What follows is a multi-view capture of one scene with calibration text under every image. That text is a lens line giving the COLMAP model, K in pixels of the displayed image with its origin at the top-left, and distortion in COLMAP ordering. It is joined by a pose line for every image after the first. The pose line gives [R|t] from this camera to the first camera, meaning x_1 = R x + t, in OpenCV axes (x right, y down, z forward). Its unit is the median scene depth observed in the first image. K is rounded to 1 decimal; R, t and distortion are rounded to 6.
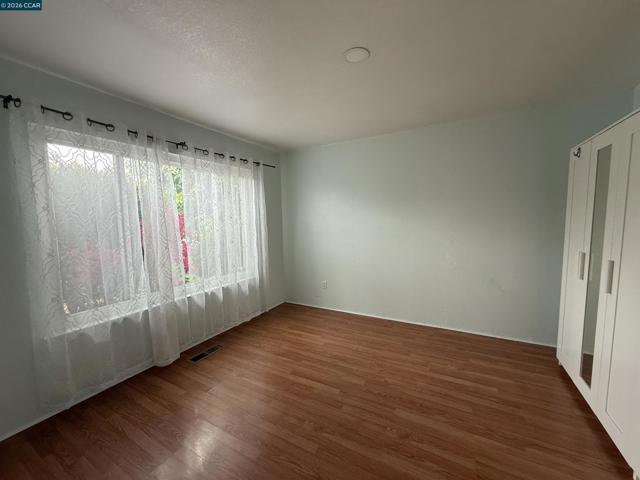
lens RADIAL K [[257.3, 0, 318.5], [0, 257.3, 240.9], [0, 0, 1]] dist [-0.003586, 0.001169]
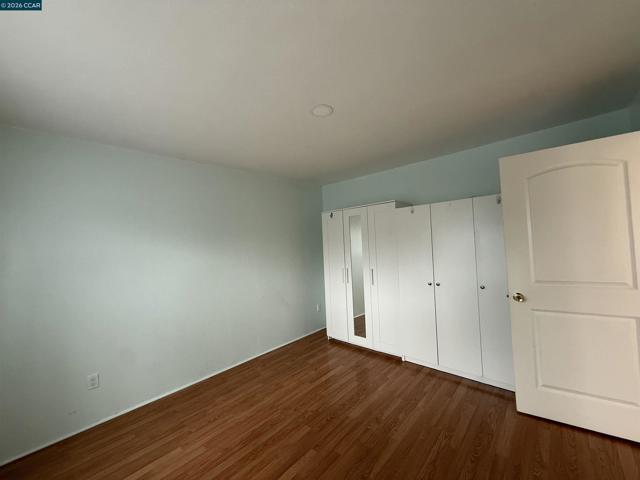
lens RADIAL K [[257.3, 0, 318.4], [0, 257.3, 240.5], [0, 0, 1]] dist [-0.003586, 0.001169]
pose [[0.221720, 0.028414, 0.974696, -0.593193], [0.126331, 0.990314, -0.057607, -0.050315], [-0.966892, 0.135907, 0.215983, 0.528575]]
